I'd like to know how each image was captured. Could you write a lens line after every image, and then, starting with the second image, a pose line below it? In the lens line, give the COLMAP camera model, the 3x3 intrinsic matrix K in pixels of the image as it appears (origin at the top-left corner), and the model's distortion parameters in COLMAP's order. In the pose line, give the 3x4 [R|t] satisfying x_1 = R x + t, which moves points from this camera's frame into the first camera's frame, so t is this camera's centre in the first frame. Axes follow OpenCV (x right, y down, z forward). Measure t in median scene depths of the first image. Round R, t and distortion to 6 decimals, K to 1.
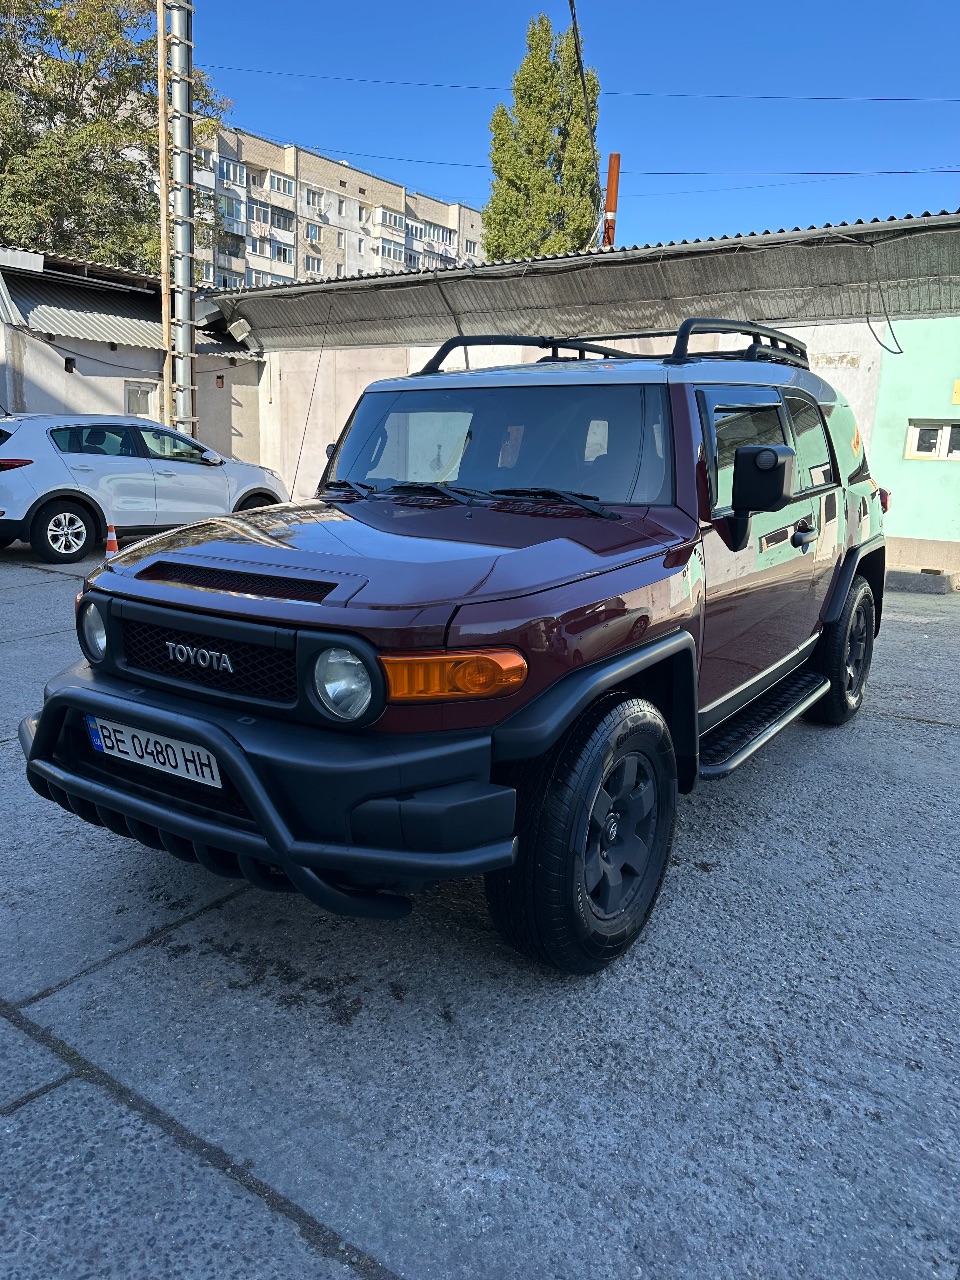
lens RADIAL K [[909.6, 0, 480.0], [0, 909.6, 640.0], [0, 0, 1]] dist [0.022199, -0.038280]
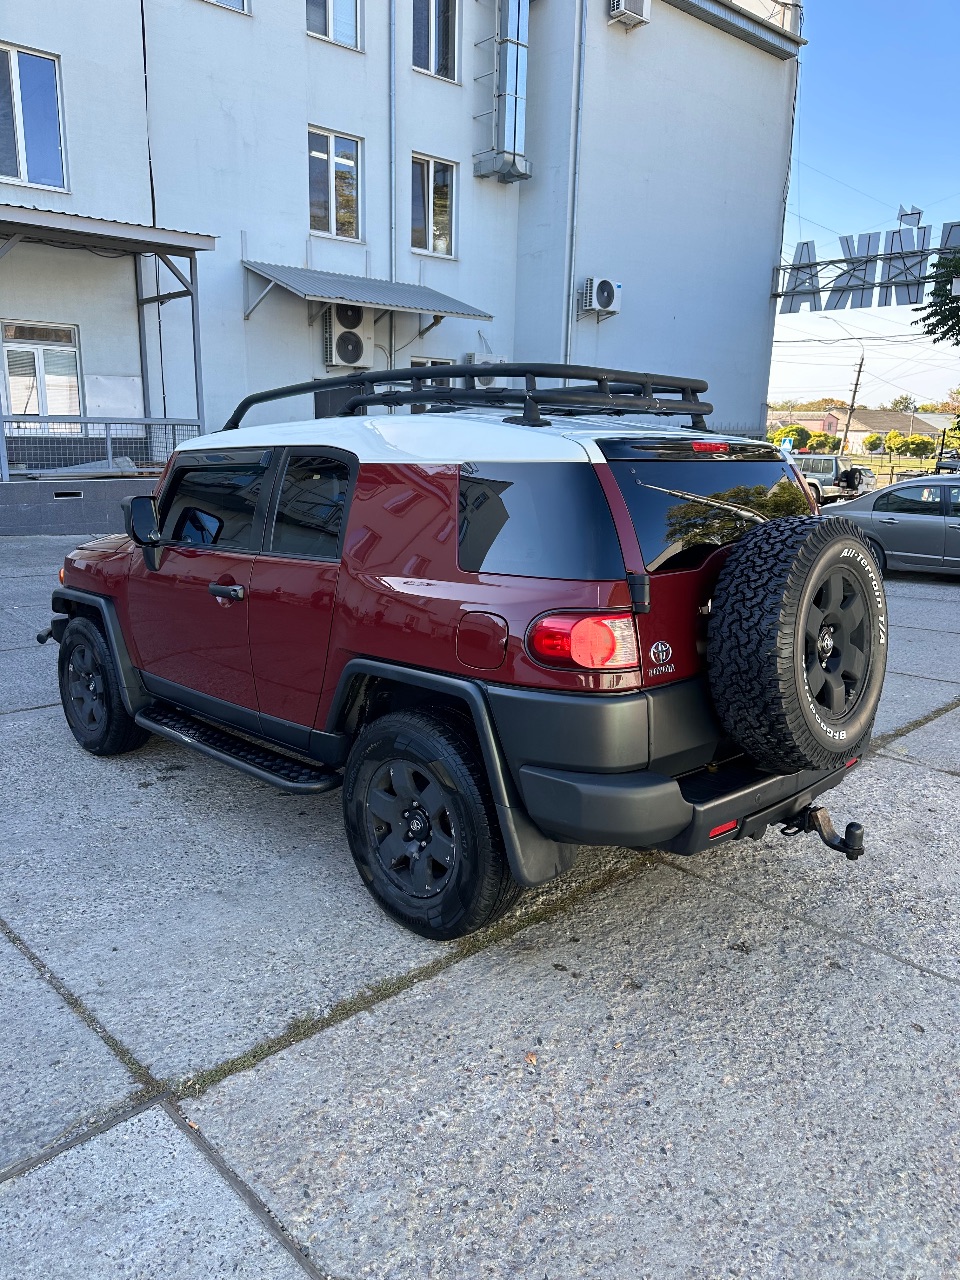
lens RADIAL K [[912.6, 0, 486.3], [0, 912.6, 645.6], [0, 0, 1]] dist [0.002300, -0.001650]
pose [[-0.187491, 0.188766, -0.963958, 0.470186], [-0.225893, 0.946772, 0.229337, -0.129475], [0.955939, 0.260750, -0.134870, 0.519274]]
